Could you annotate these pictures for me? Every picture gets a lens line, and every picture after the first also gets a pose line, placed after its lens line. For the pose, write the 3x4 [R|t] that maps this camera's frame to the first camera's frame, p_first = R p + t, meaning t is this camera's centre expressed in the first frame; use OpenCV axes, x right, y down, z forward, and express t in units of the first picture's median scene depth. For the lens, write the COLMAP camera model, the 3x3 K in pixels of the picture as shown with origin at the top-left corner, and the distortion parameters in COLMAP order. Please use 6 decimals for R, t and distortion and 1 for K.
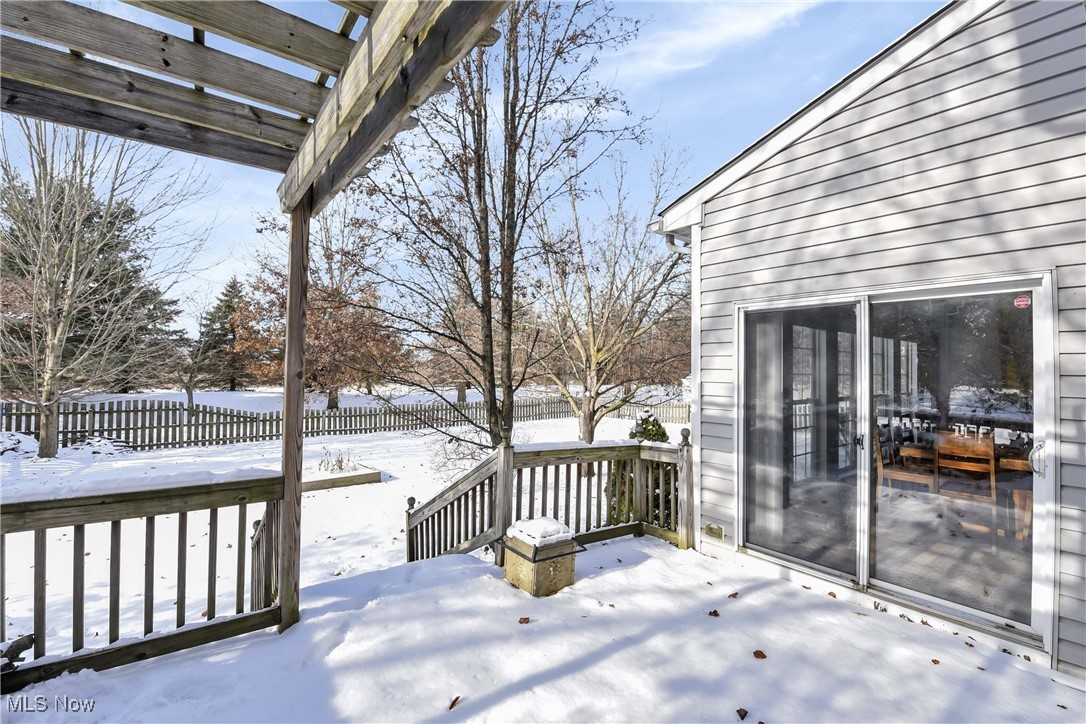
lens RADIAL K [[452.9, 0, 536.8], [0, 452.9, 360.3], [0, 0, 1]] dist [-0.028433, -0.001498]
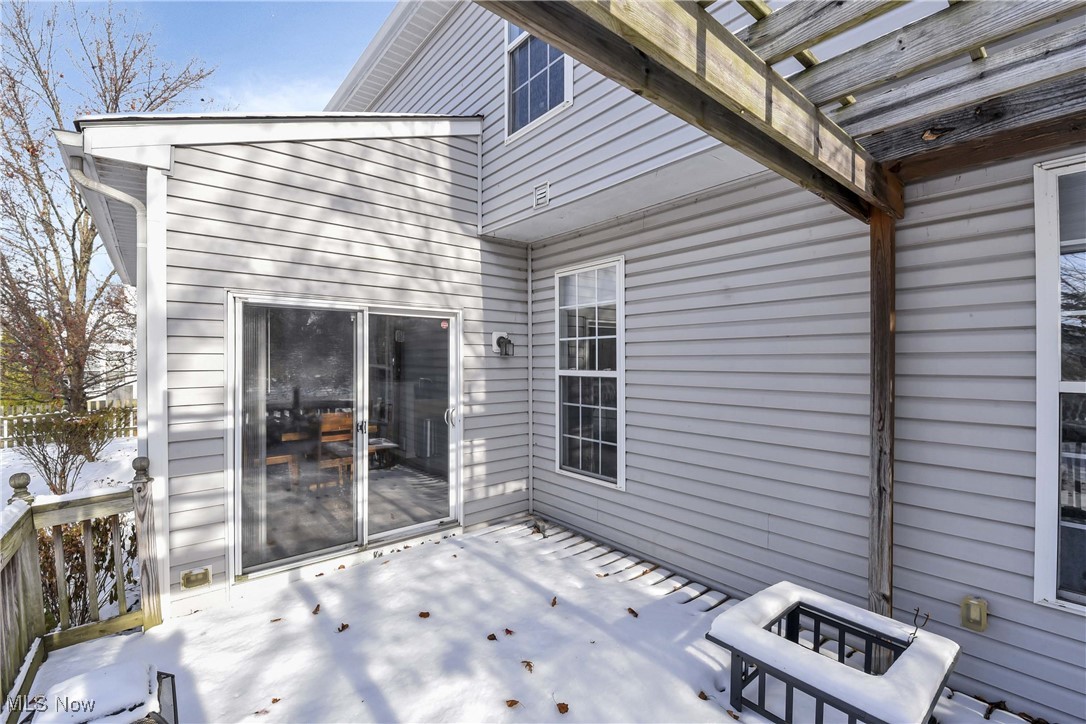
lens RADIAL K [[452.9, 0, 560.1], [0, 452.9, 358.5], [0, 0, 1]] dist [-0.028433, -0.001498]
pose [[-0.055360, -0.009898, 0.998417, -0.135967], [-0.016055, 0.999830, 0.009022, -0.006114], [-0.998337, -0.015530, -0.055510, 0.141005]]
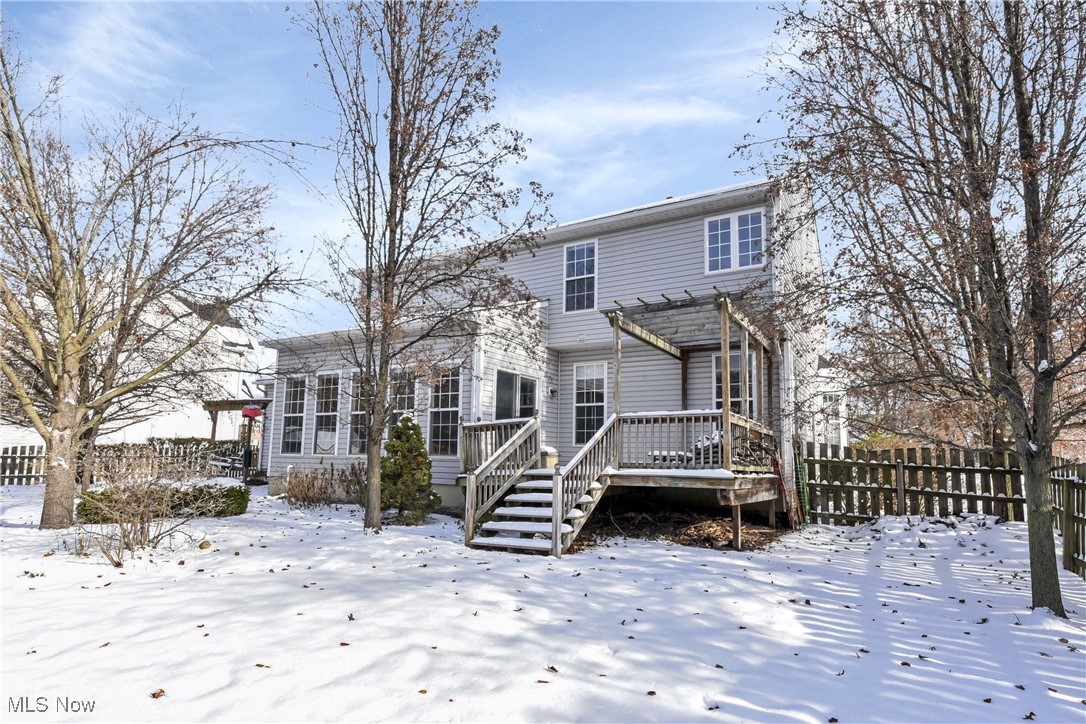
lens RADIAL K [[575.0, 0, 538.9], [0, 575.0, 363.5], [0, 0, 1]] dist [-0.059640, -0.001284]
pose [[-0.325791, 0.129225, 0.936569, -0.845399], [-0.046352, 0.987240, -0.152341, 0.108612], [-0.944305, -0.093043, -0.315645, 0.571514]]
